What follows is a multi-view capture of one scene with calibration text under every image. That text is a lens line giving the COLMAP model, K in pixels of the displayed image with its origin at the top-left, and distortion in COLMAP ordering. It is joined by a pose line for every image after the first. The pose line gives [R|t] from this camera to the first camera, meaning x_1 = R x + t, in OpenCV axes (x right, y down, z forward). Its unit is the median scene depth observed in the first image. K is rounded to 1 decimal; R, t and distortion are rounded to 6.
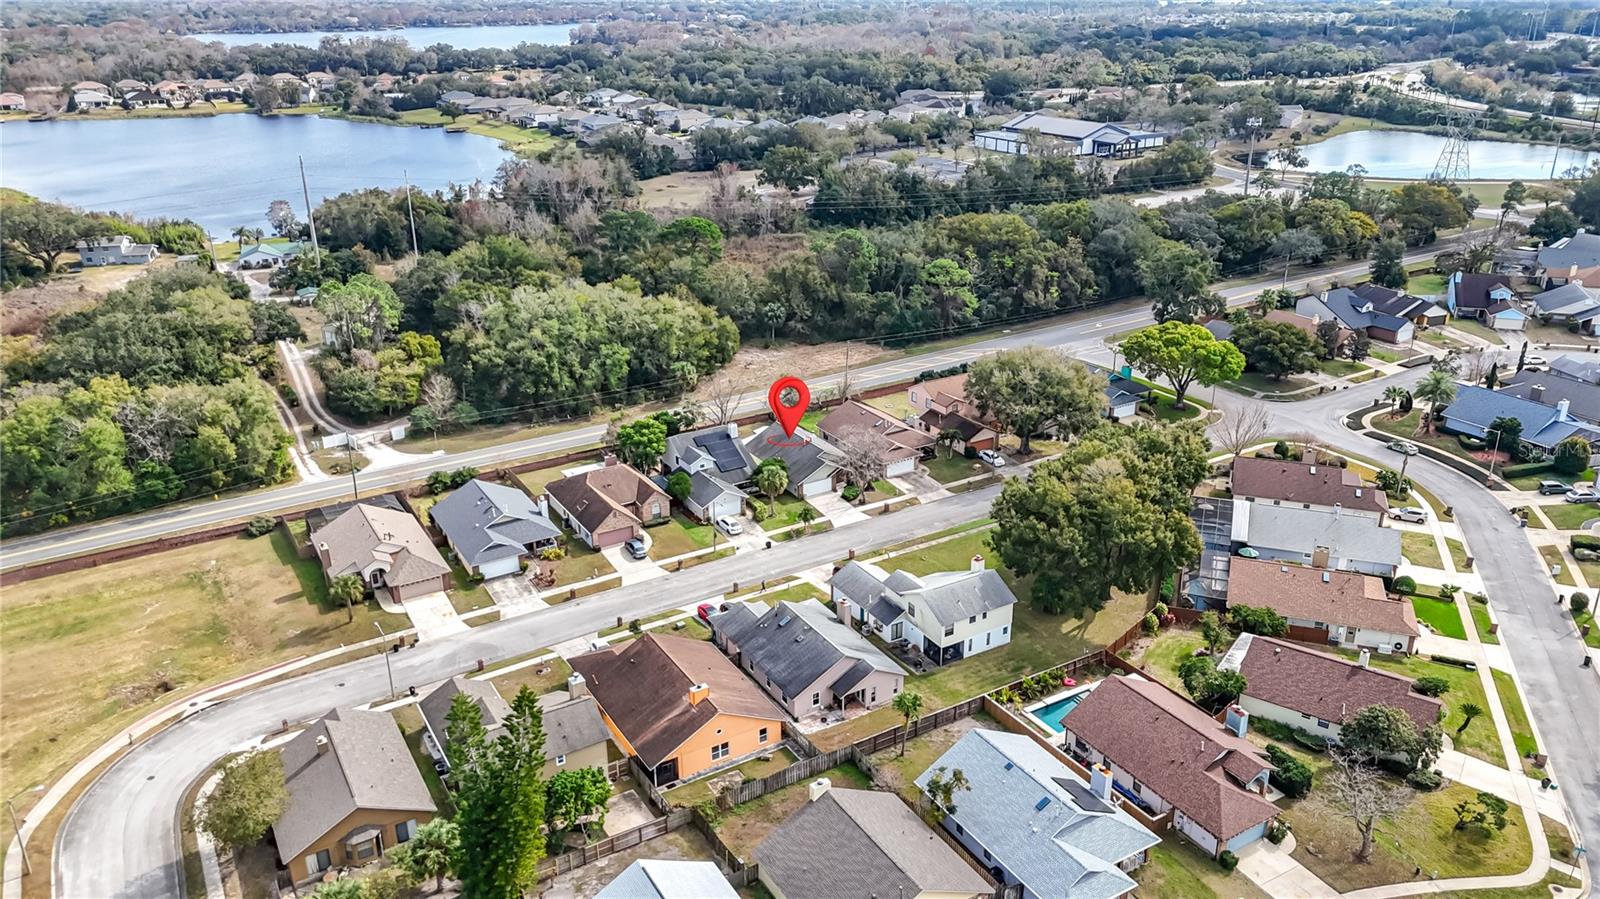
lens RADIAL K [[1170.1, 0, 805.4], [0, 1170.1, 454.0], [0, 0, 1]] dist [0.082025, -0.098530]
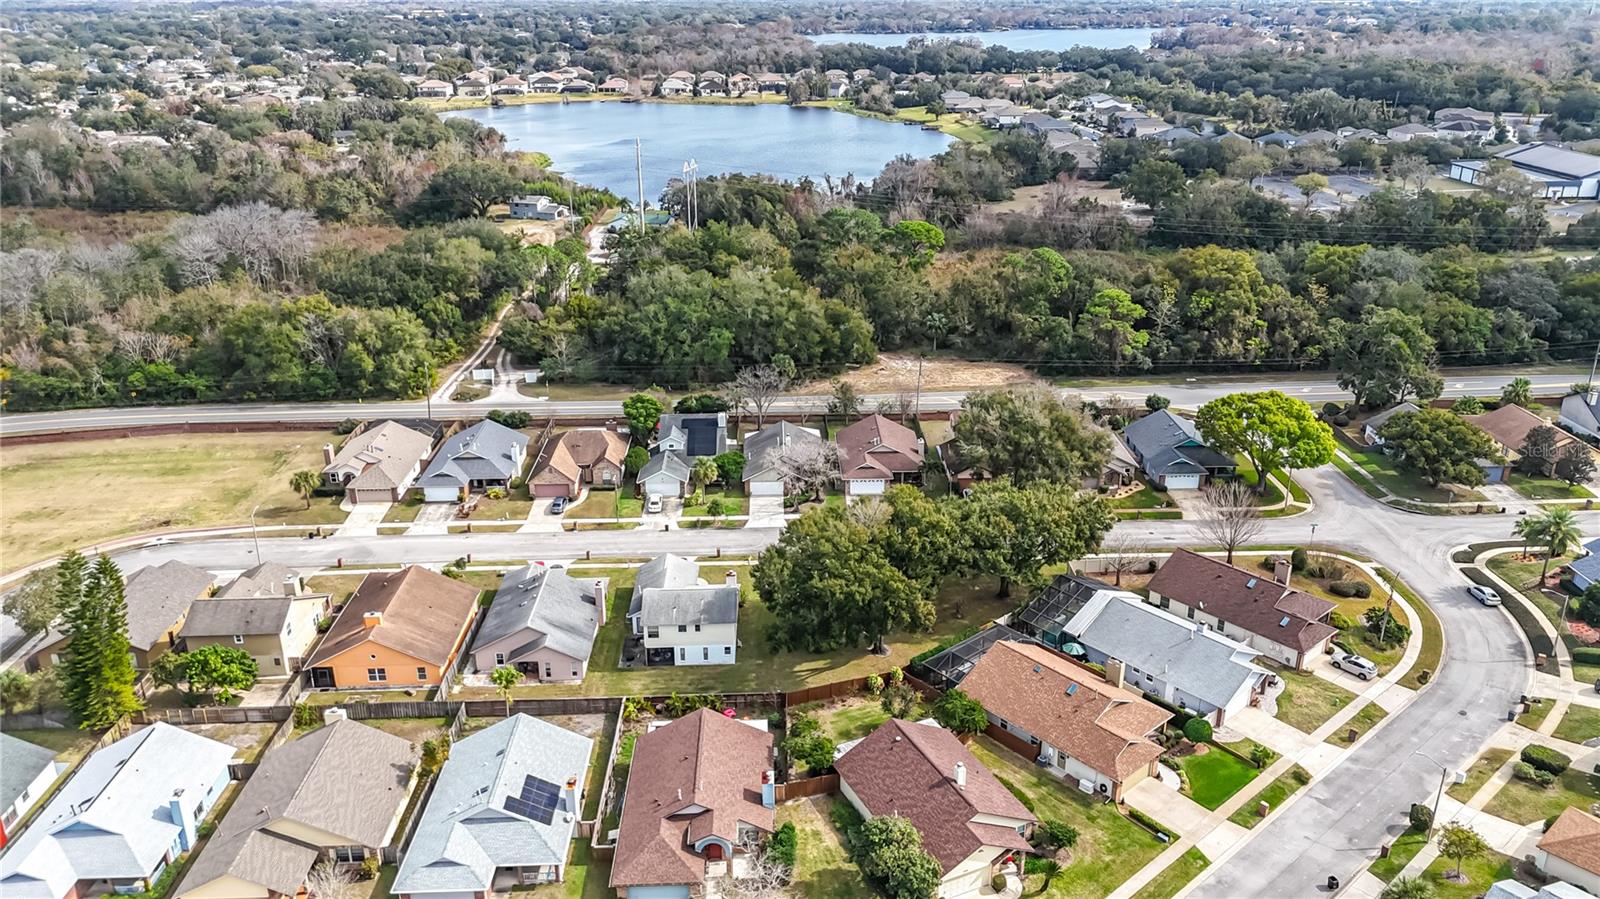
lens RADIAL K [[1170.1, 0, 805.4], [0, 1170.1, 454.0], [0, 0, 1]] dist [0.082025, -0.098530]
pose [[0.870758, 0.184875, -0.455634, 0.423651], [-0.185671, 0.981650, 0.043474, -0.043304], [0.455310, 0.046743, 0.889105, 0.099299]]
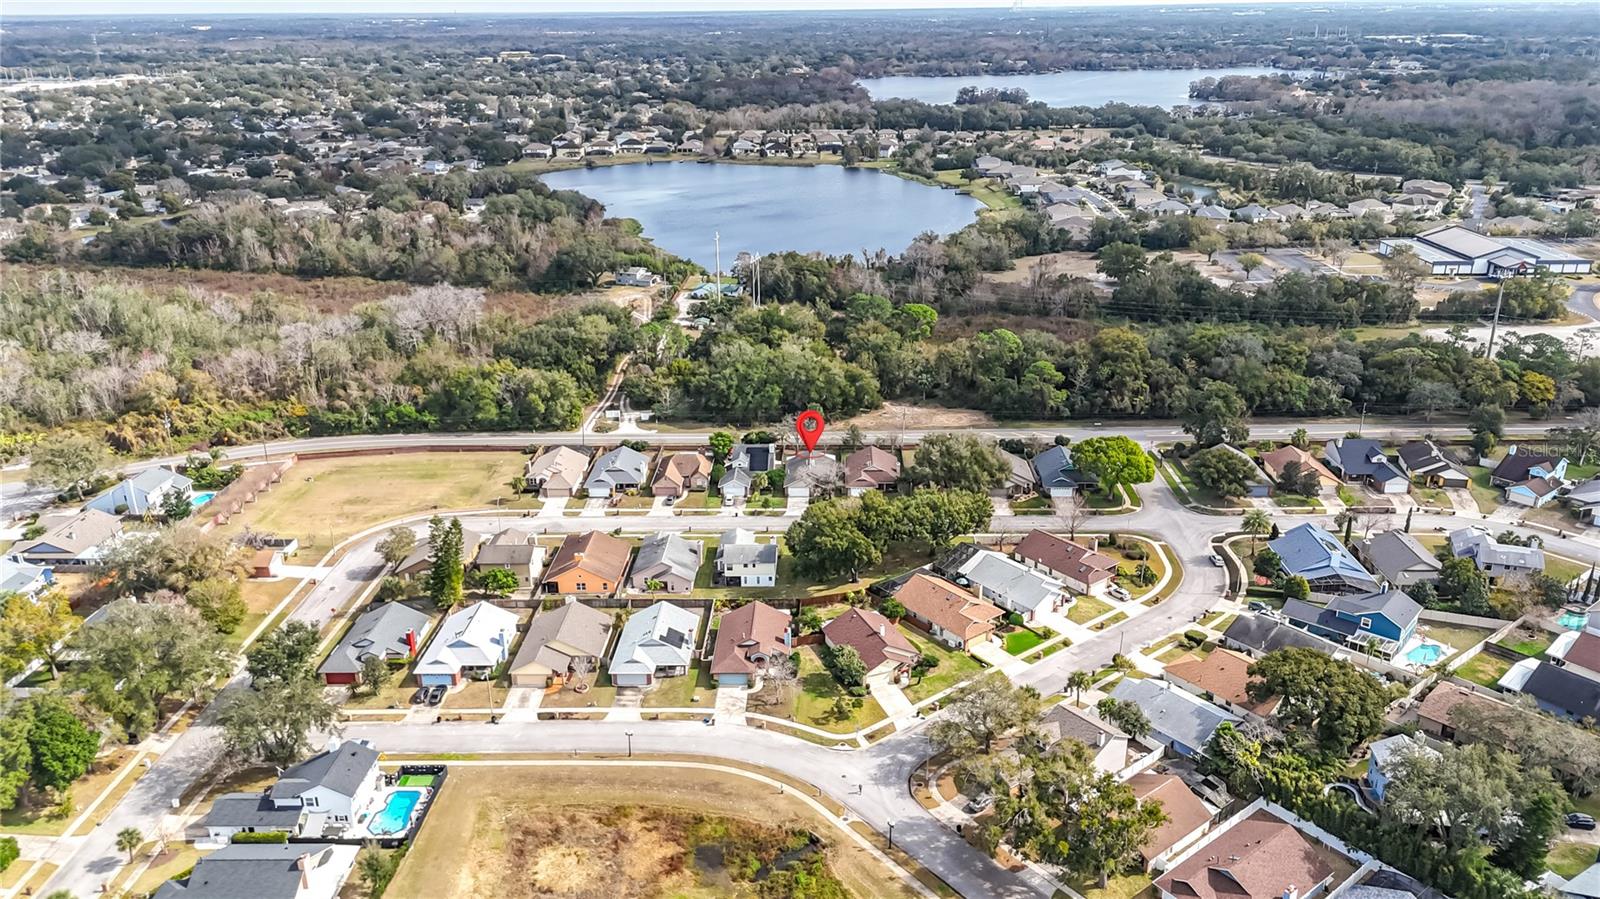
lens RADIAL K [[1170.1, 0, 805.4], [0, 1170.1, 454.0], [0, 0, 1]] dist [0.082025, -0.098530]
pose [[0.842733, 0.190281, -0.503582, 0.704245], [-0.198097, 0.979423, 0.038569, -0.074491], [0.500559, 0.067255, 0.863086, -0.336845]]
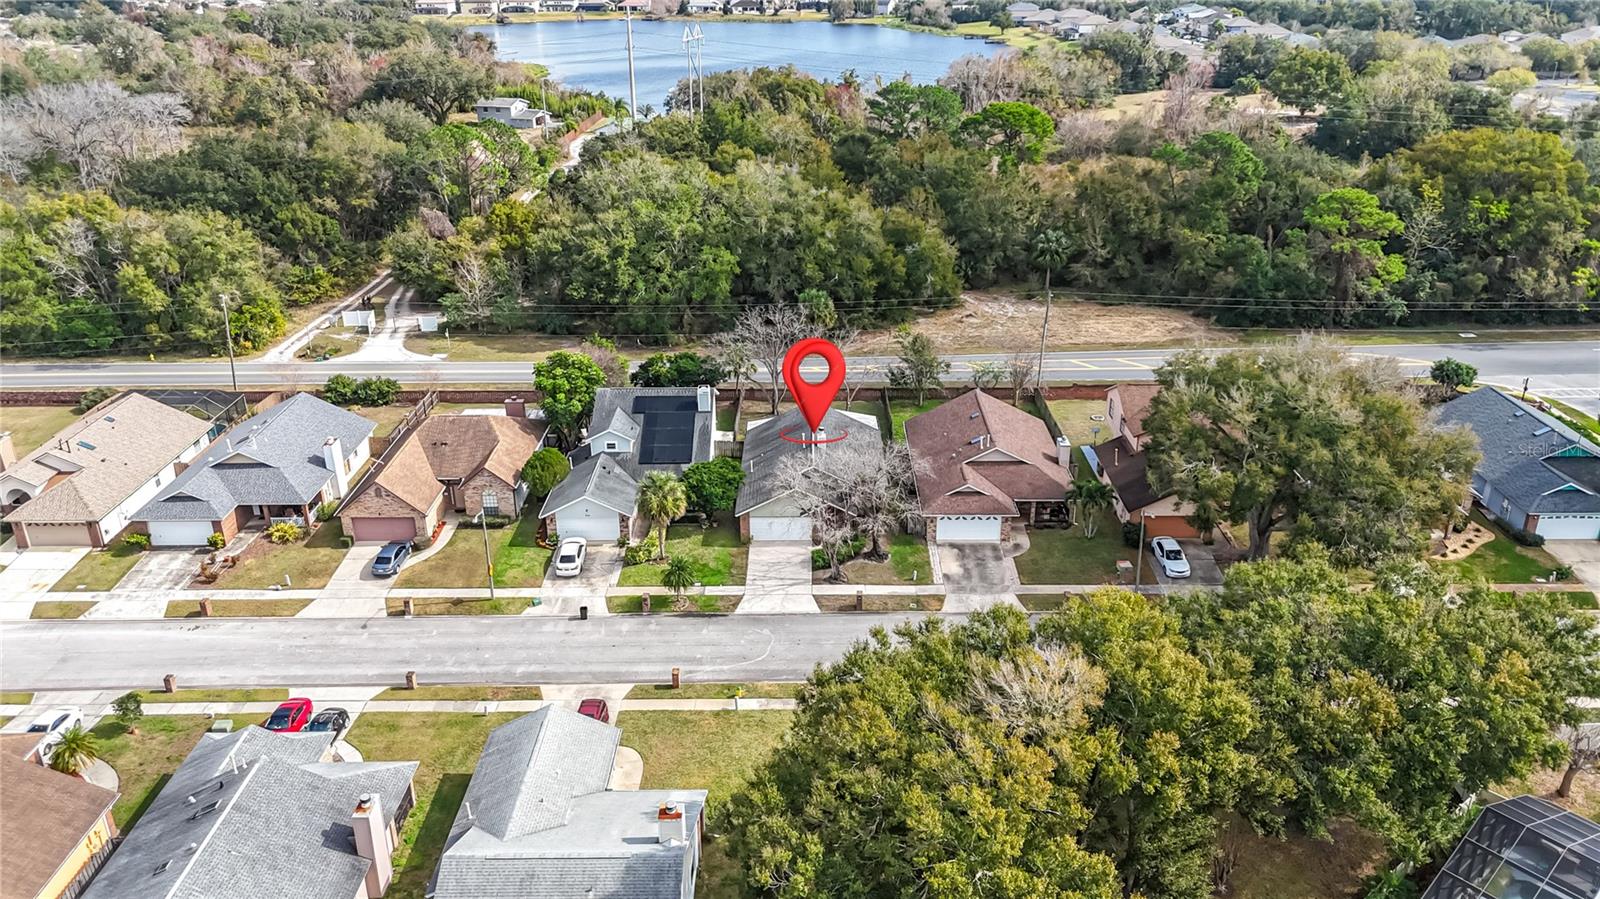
lens RADIAL K [[1170.1, 0, 805.4], [0, 1170.1, 454.0], [0, 0, 1]] dist [0.082025, -0.098530]
pose [[0.853671, 0.211318, -0.476016, 0.232996], [-0.194324, 0.977220, 0.085324, -0.046482], [0.483202, 0.019662, 0.875288, 0.453186]]
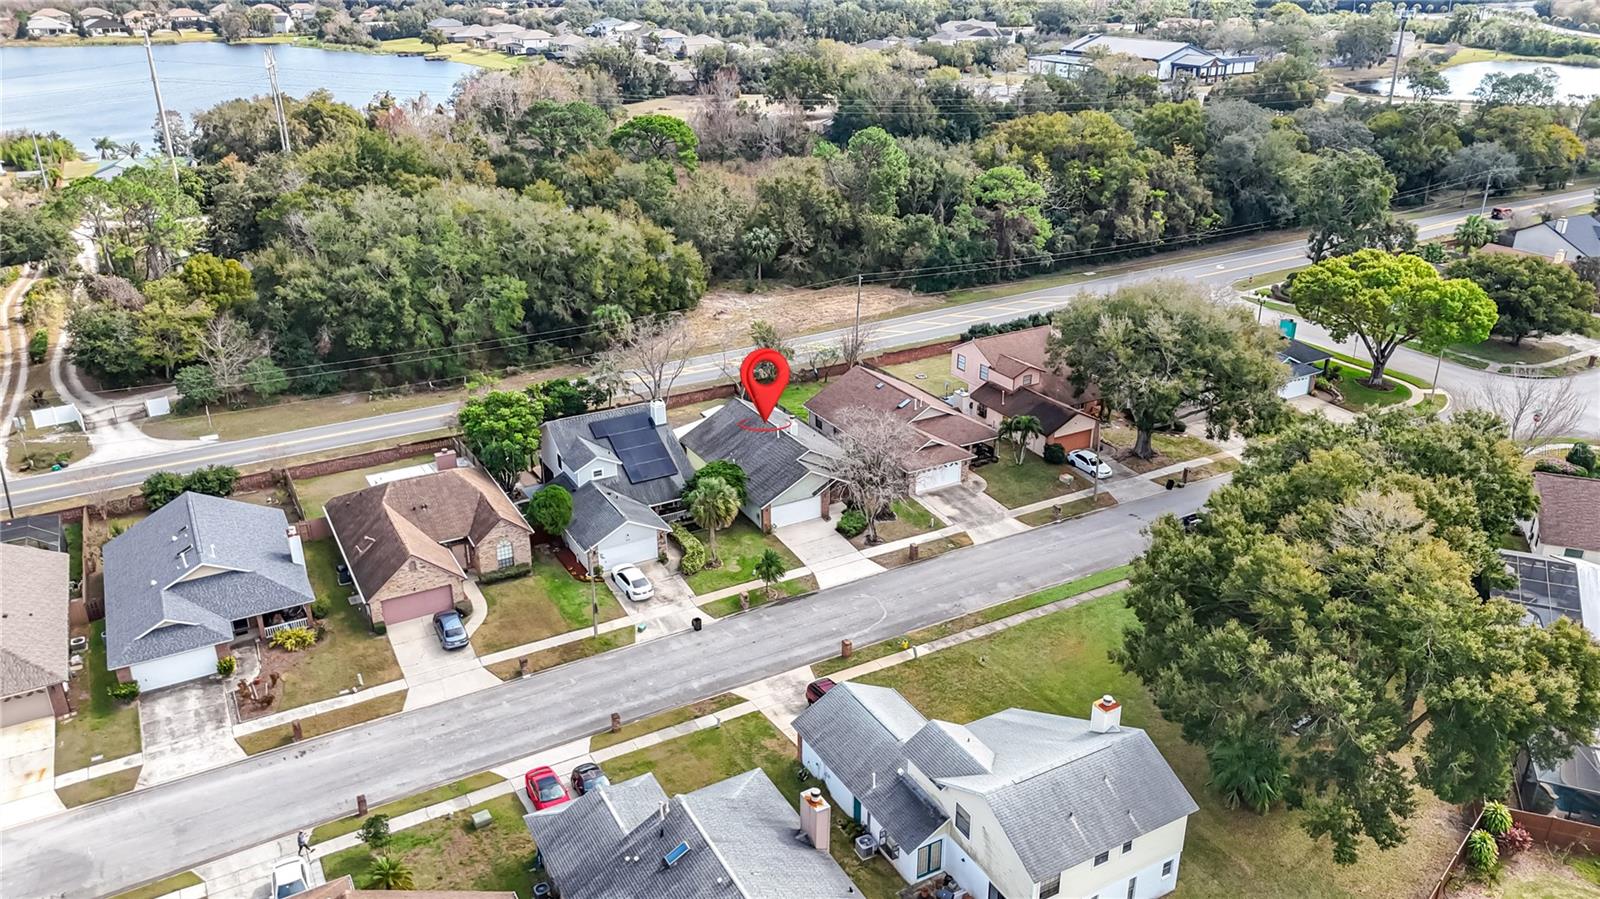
lens RADIAL K [[1170.1, 0, 805.4], [0, 1170.1, 454.0], [0, 0, 1]] dist [0.082025, -0.098530]
pose [[0.999520, 0.016718, -0.026071, 0.025522], [-0.016082, 0.999573, 0.024404, -0.012881], [0.026467, -0.023973, 0.999362, 0.355742]]
